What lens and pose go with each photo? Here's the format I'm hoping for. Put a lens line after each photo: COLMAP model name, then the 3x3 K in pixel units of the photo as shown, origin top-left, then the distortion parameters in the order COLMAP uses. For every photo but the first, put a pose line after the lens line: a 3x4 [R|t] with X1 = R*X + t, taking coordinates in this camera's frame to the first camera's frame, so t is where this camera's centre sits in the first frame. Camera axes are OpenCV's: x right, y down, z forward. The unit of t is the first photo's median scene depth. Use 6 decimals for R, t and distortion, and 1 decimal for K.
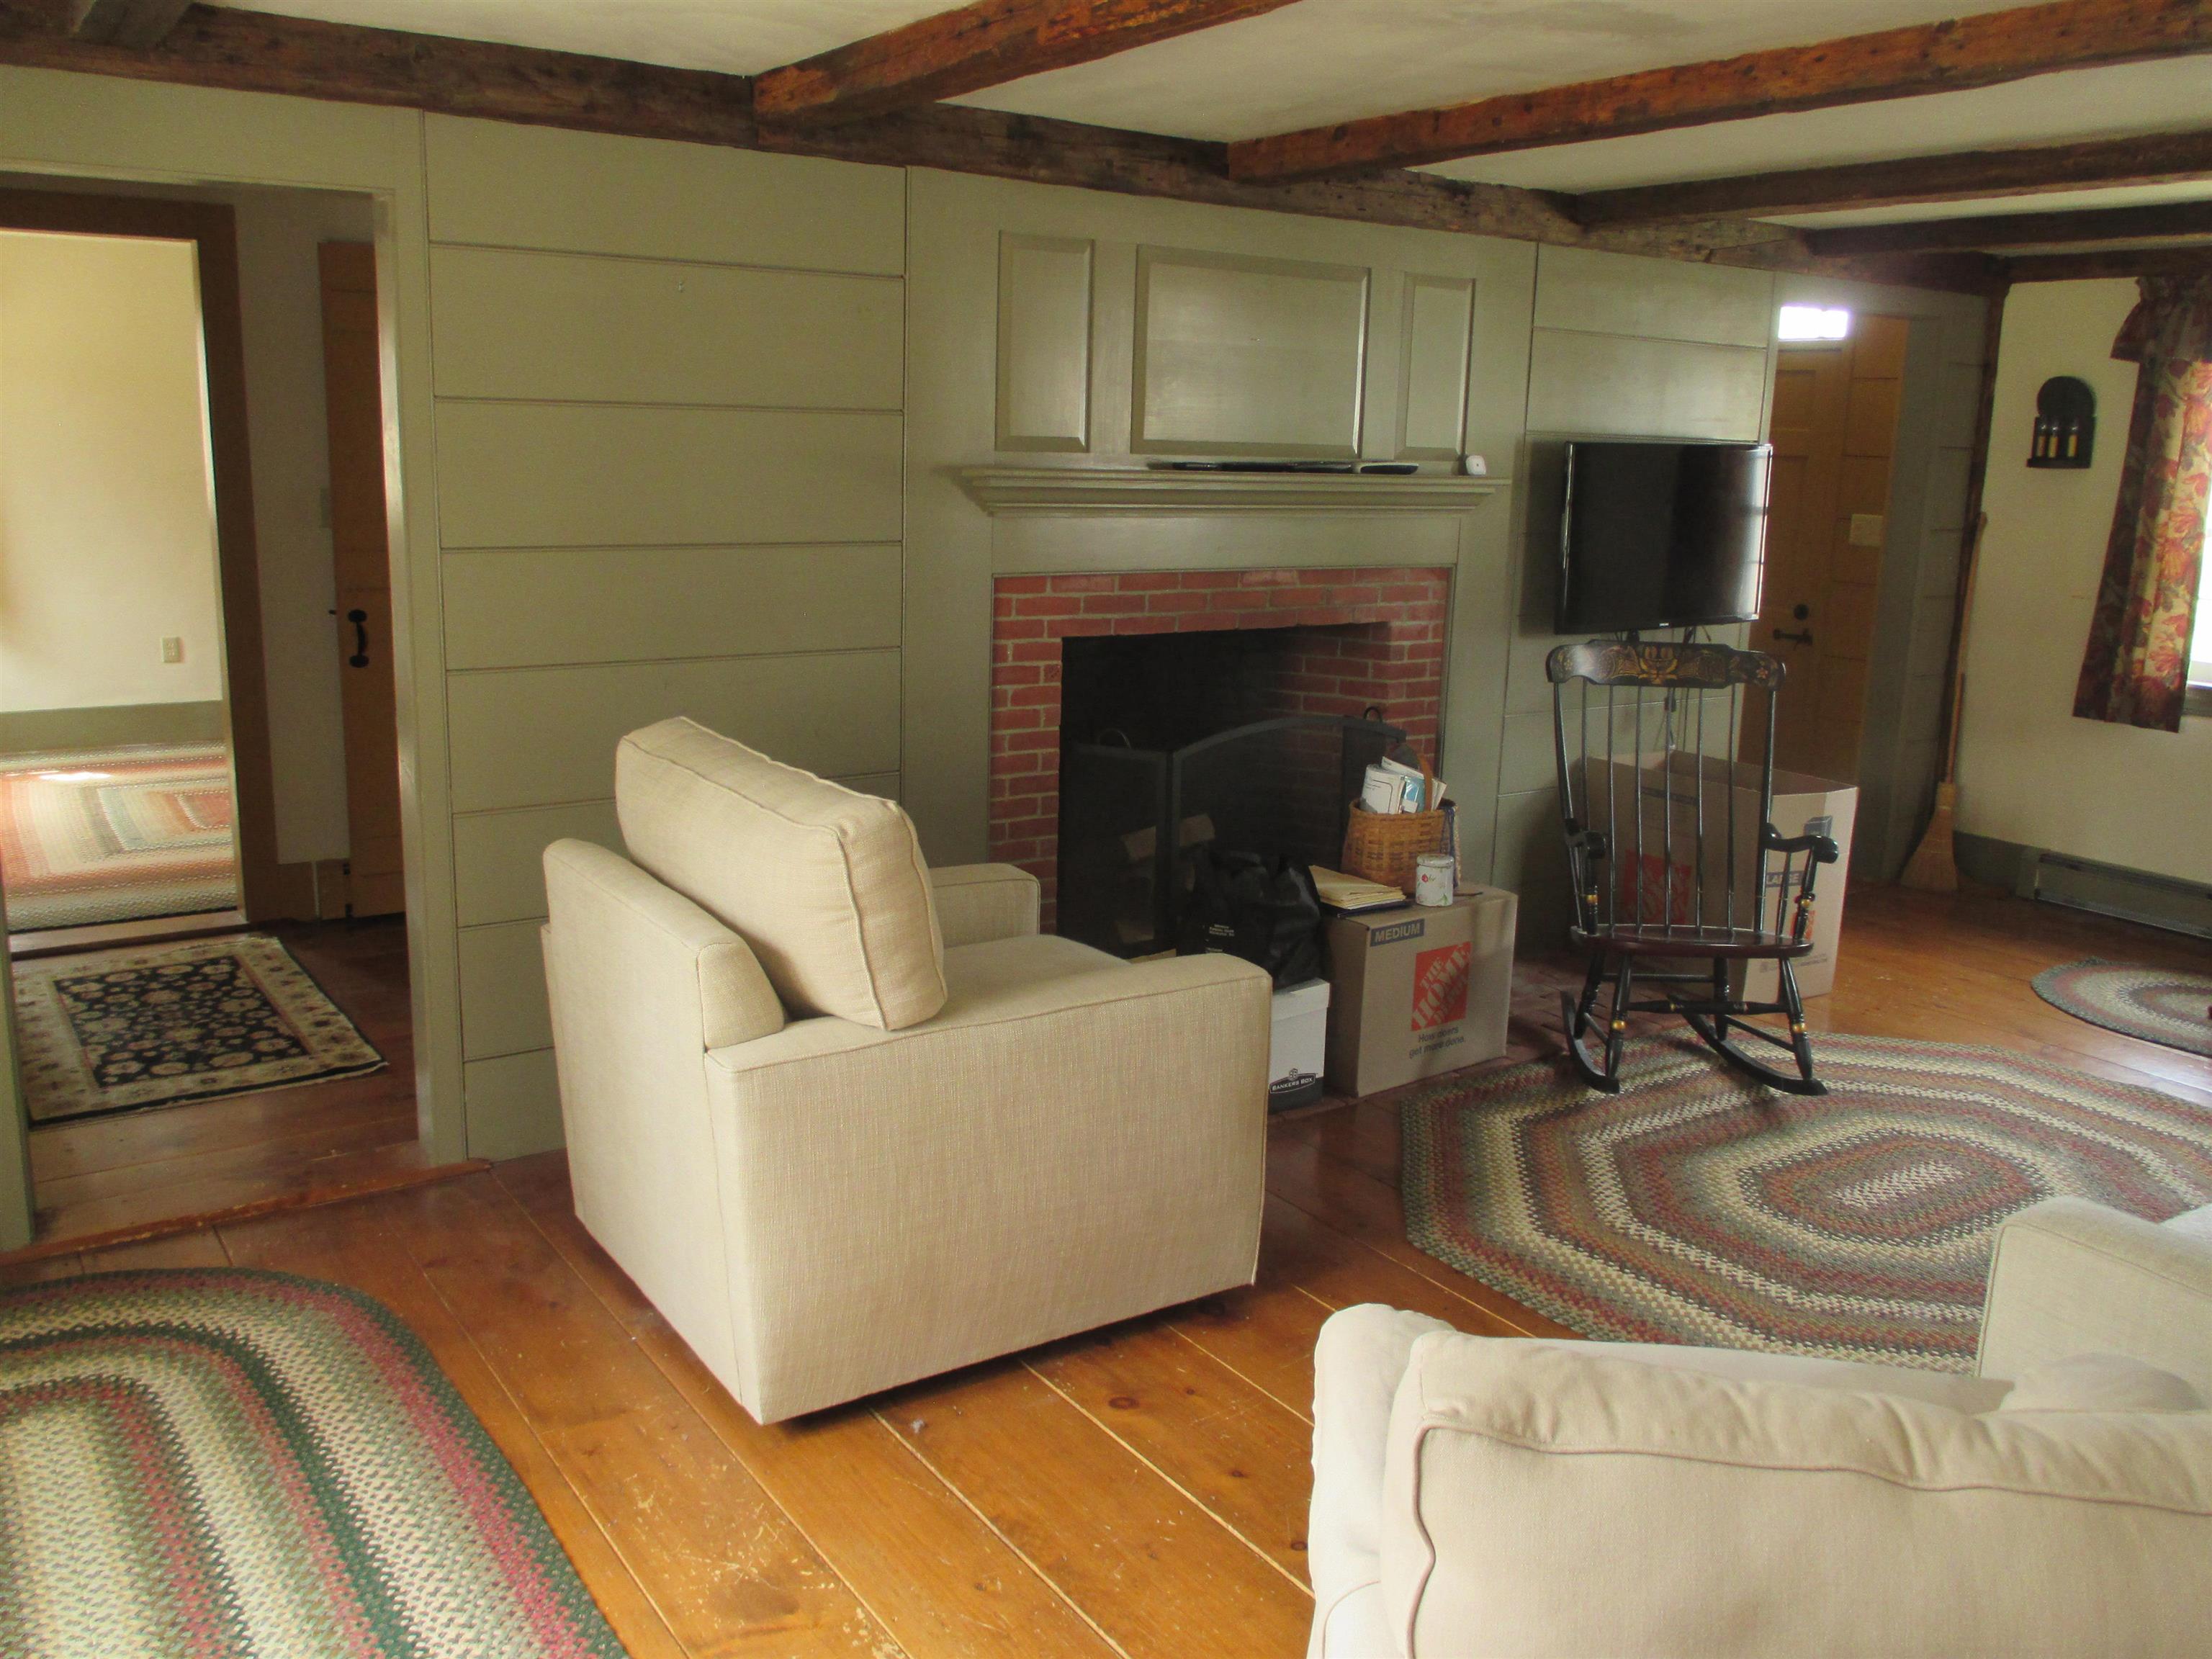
lens RADIAL K [[1796.3, 0, 1106.0], [0, 1796.3, 829.5], [0, 0, 1]] dist [-0.044363, 0.006445]
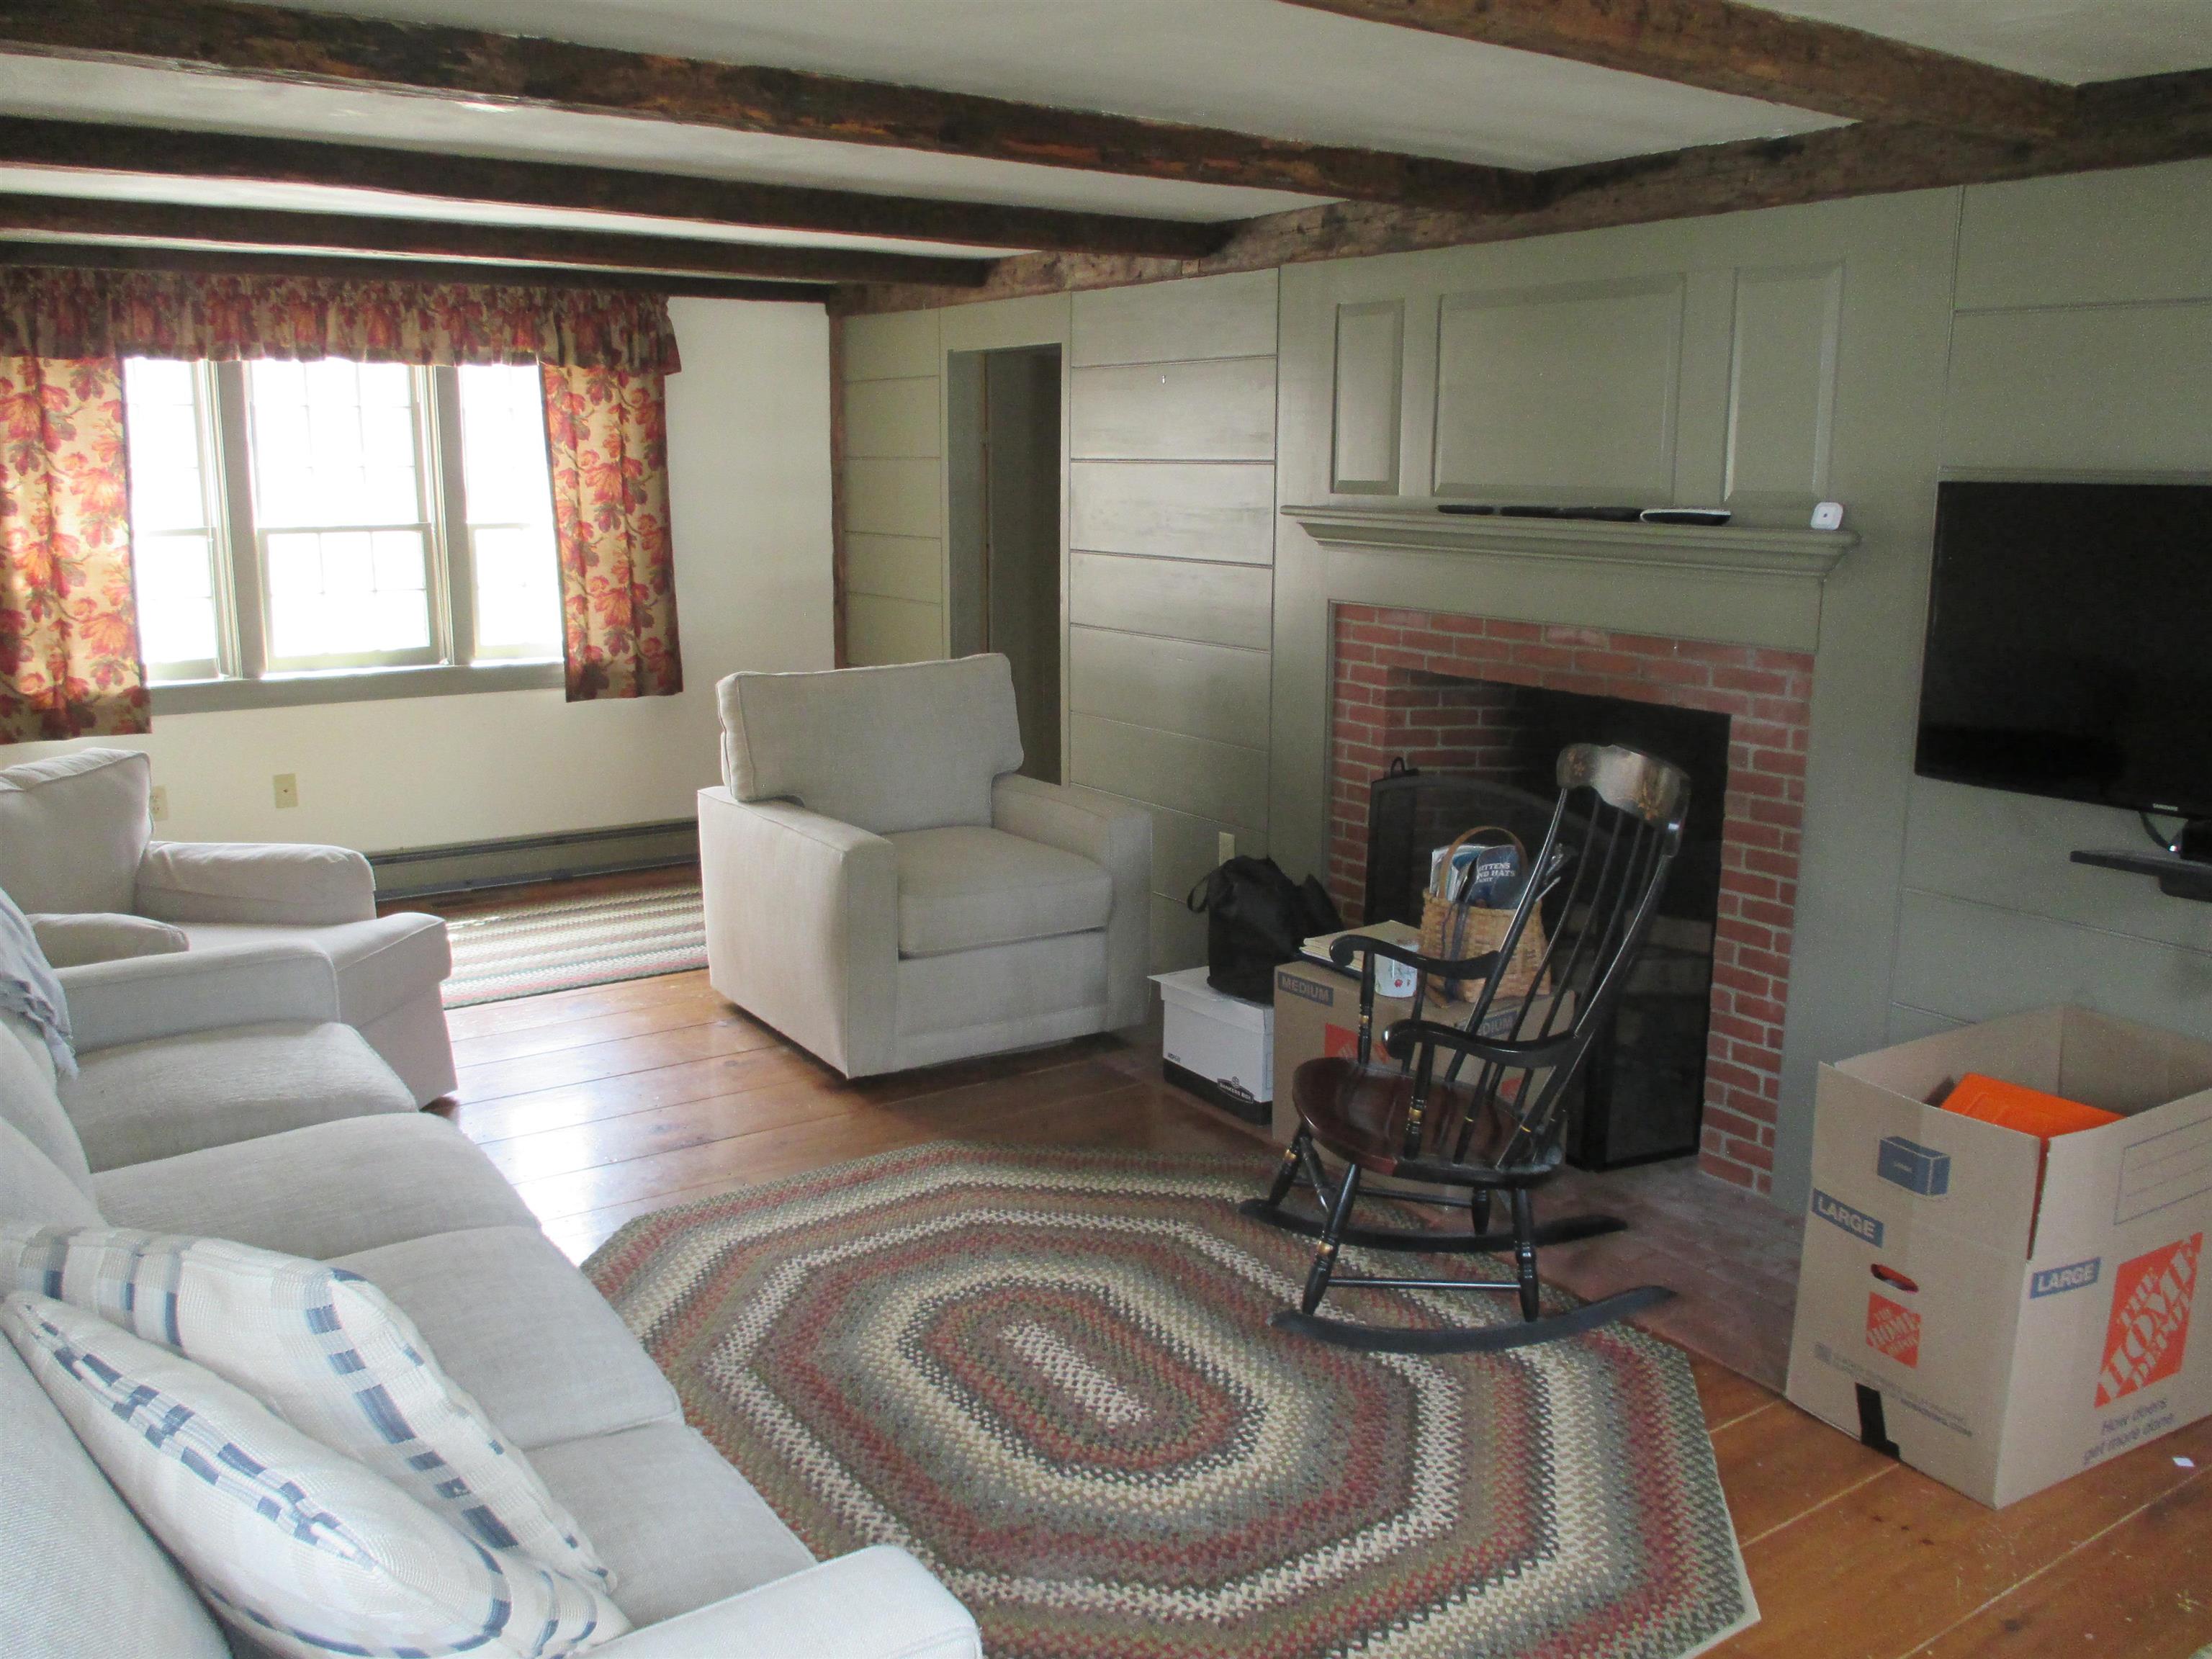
lens RADIAL K [[1796.3, 0, 1106.0], [0, 1796.3, 829.5], [0, 0, 1]] dist [-0.044363, 0.006445]
pose [[0.011810, 0.180952, -0.983421, 1.060793], [-0.215906, 0.960751, 0.174188, -0.164766], [0.976343, 0.210269, 0.050415, 0.805070]]
